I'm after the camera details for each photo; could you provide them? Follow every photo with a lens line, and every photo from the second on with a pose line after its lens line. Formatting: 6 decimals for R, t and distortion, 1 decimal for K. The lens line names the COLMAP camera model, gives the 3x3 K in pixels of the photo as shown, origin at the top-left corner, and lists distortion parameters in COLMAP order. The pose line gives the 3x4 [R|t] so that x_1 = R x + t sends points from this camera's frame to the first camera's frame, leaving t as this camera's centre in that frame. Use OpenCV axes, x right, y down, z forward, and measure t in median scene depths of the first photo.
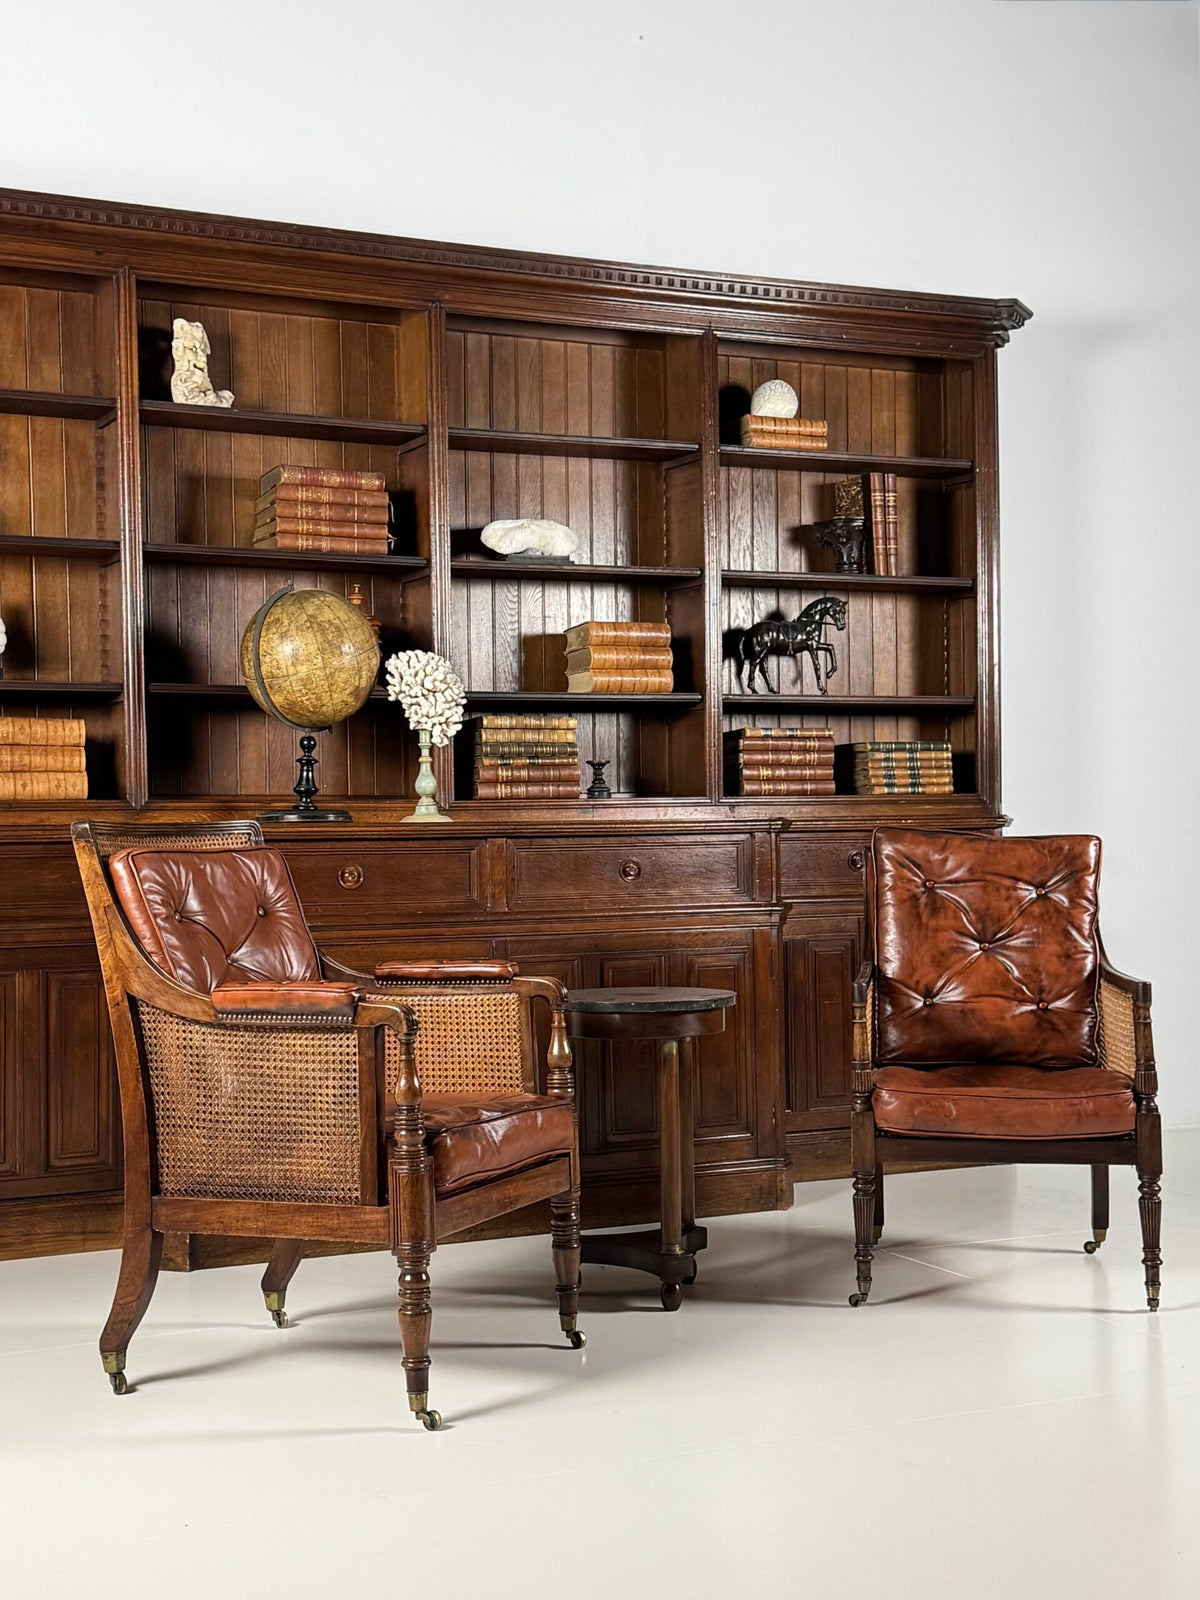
lens RADIAL K [[2193.1, 0, 597.7], [0, 2193.1, 814.5], [0, 0, 1]] dist [0.143836, -0.061603]
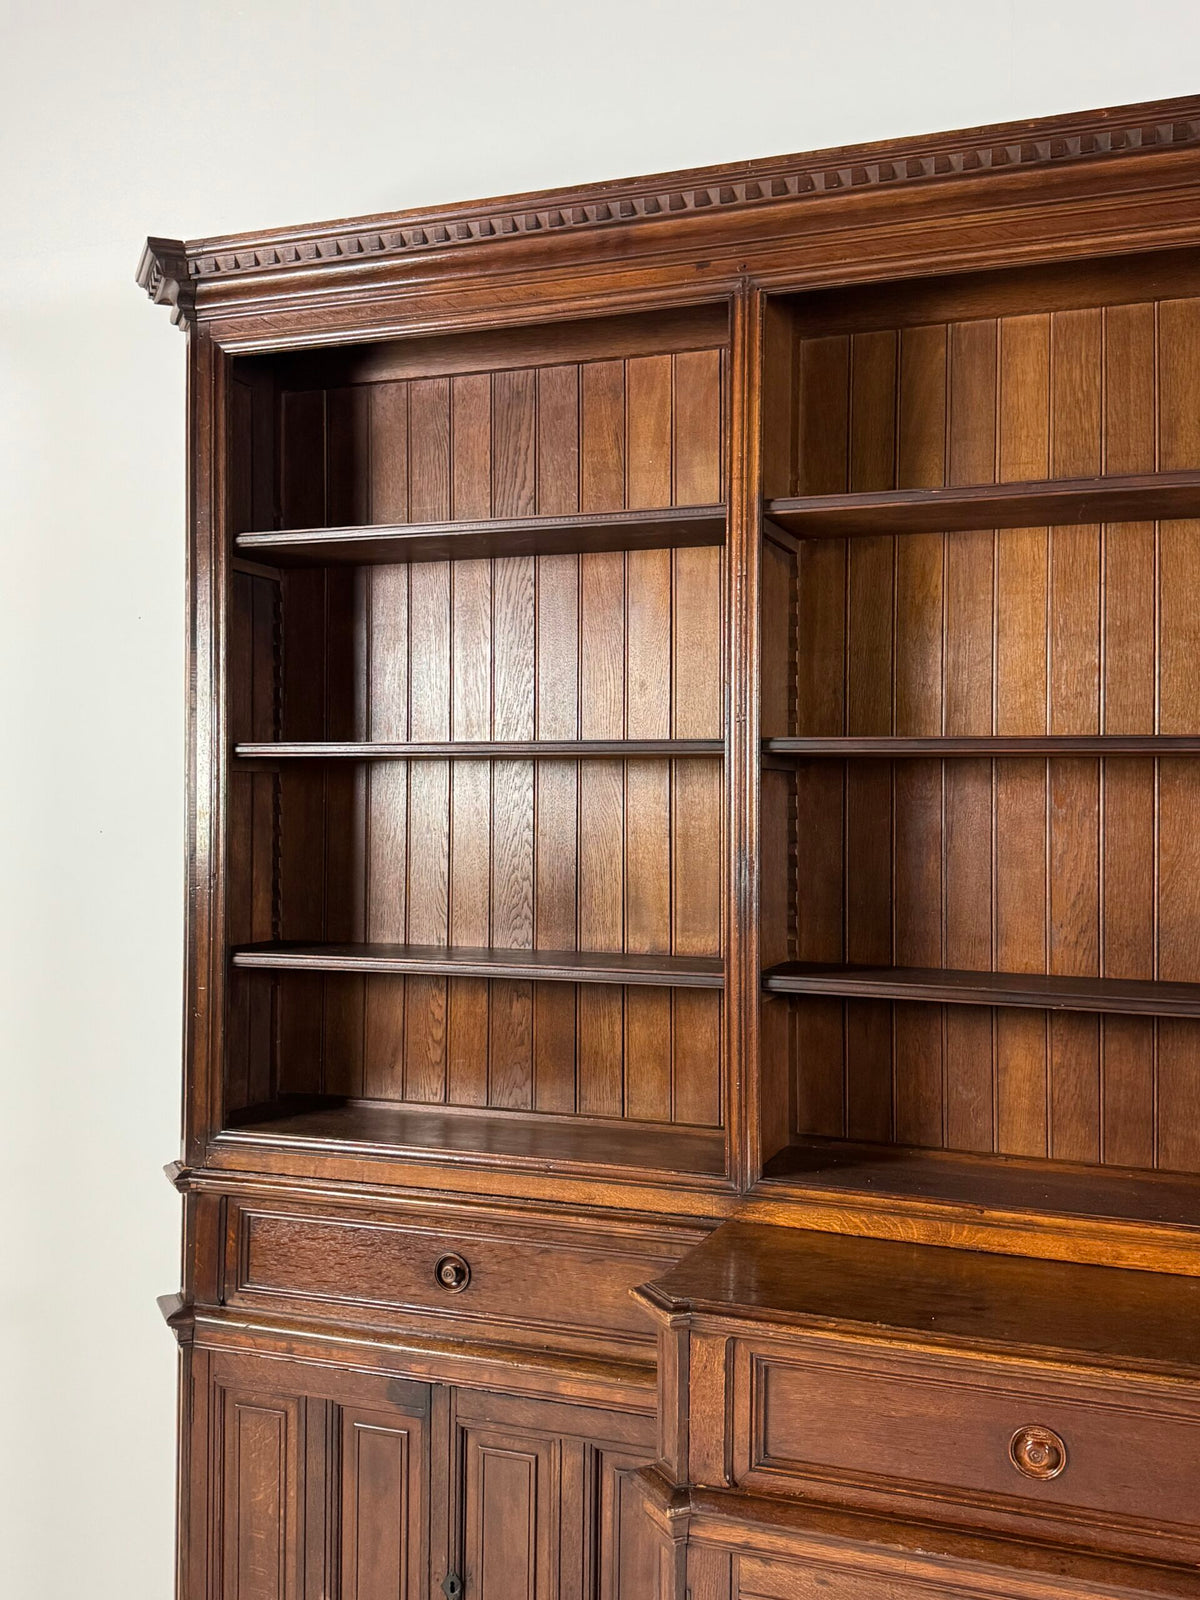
lens RADIAL K [[1482.5, 0, 607.5], [0, 1482.5, 802.7], [0, 0, 1]] dist [0.191493, -0.436518]
pose [[0.696836, 0.008928, -0.717175, 0.048567], [-0.015251, 0.999881, -0.002370, -0.098897], [0.717068, 0.012589, 0.696889, 0.655576]]
